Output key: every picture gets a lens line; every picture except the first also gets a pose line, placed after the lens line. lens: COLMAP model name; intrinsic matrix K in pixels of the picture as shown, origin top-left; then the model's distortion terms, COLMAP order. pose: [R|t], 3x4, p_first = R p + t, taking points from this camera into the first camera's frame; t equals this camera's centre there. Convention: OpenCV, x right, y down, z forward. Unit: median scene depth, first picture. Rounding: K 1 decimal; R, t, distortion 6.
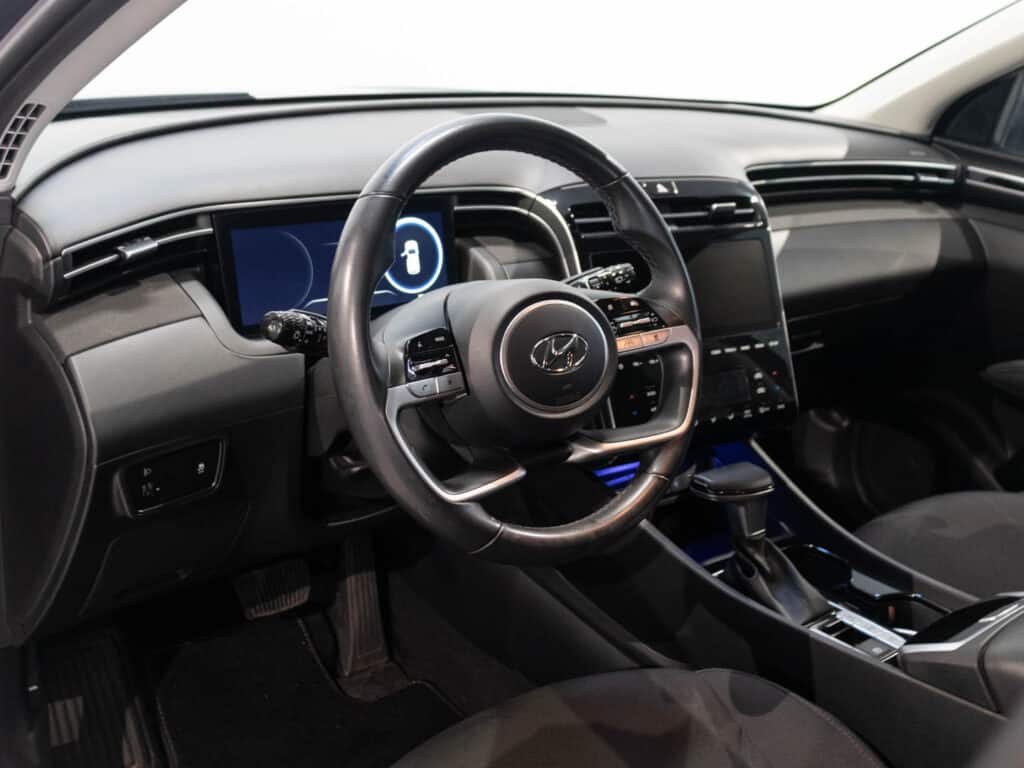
lens RADIAL K [[1065.4, 0, 512.0], [0, 1065.4, 384.0], [0, 0, 1]] dist [-0.005536, -0.009318]
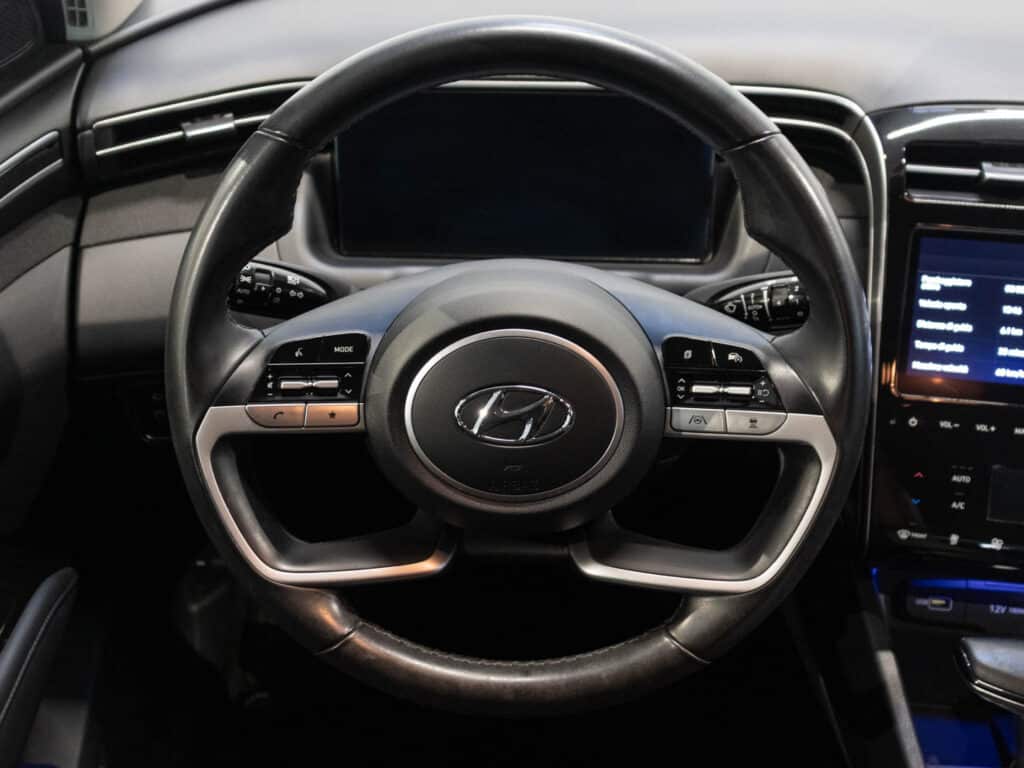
lens RADIAL K [[1286.8, 0, 496.1], [0, 1286.8, 382.6], [0, 0, 1]] dist [0.014328, 0.054082]
pose [[0.754253, 0.283454, -0.592247, 0.441299], [-0.186821, 0.957378, 0.220283, -0.194581], [0.629444, -0.055505, 0.775061, 0.358874]]
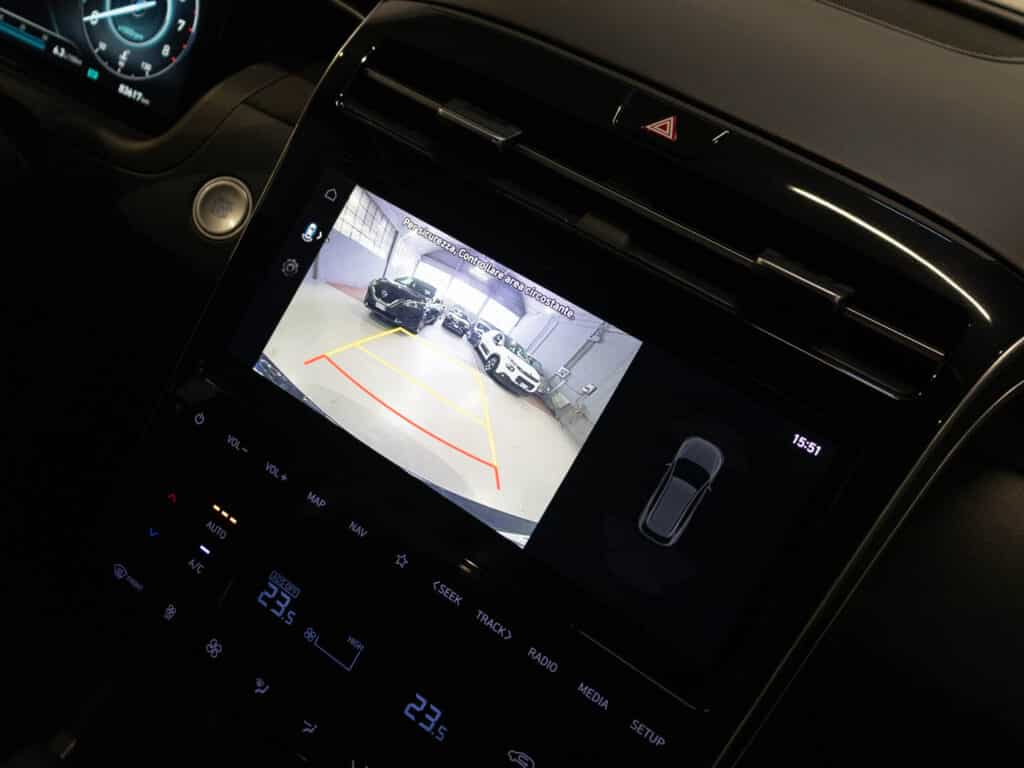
lens RADIAL K [[1065.4, 0, 512.0], [0, 1065.4, 384.0], [0, 0, 1]] dist [-0.005536, -0.009318]
pose [[0.440559, 0.494327, -0.749366, 0.556858], [-0.542456, 0.811699, 0.216531, -0.220768], [0.715297, 0.311104, 0.625752, 1.046982]]
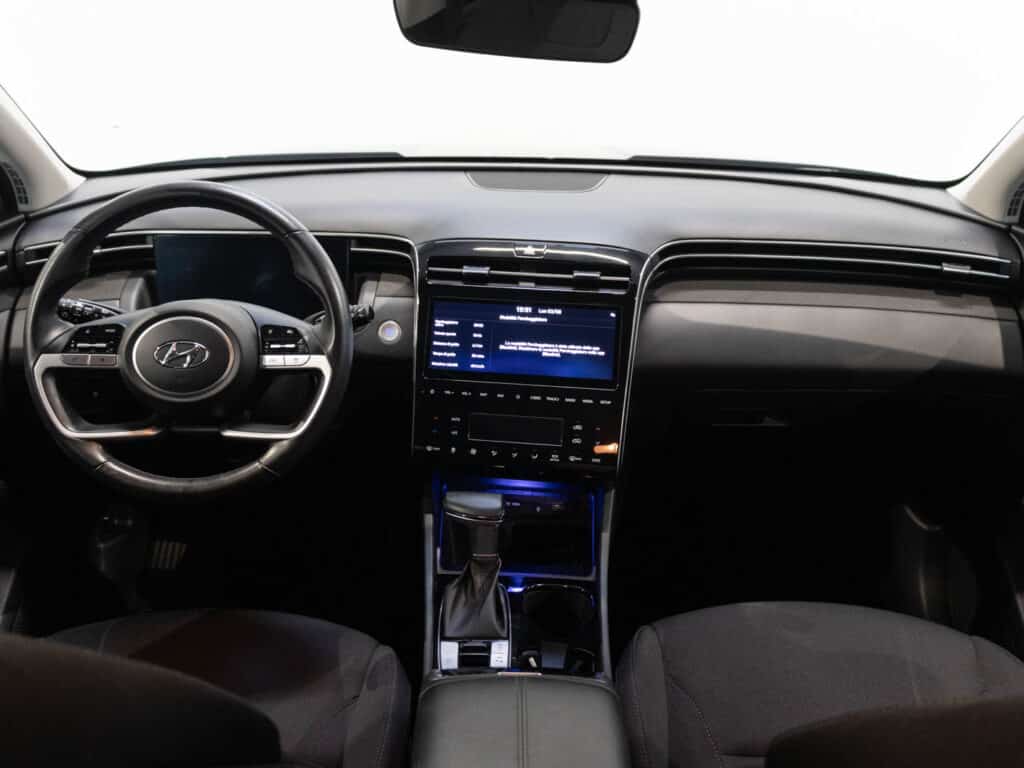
lens RADIAL K [[950.3, 0, 512.0], [0, 950.3, 384.0], [0, 0, 1]] dist [0.007523, 0.027931]
pose [[0.783781, 0.178533, -0.594822, 1.025406], [-0.184006, 0.981541, 0.052145, -0.123089], [0.593152, 0.068581, 0.802164, 0.233180]]
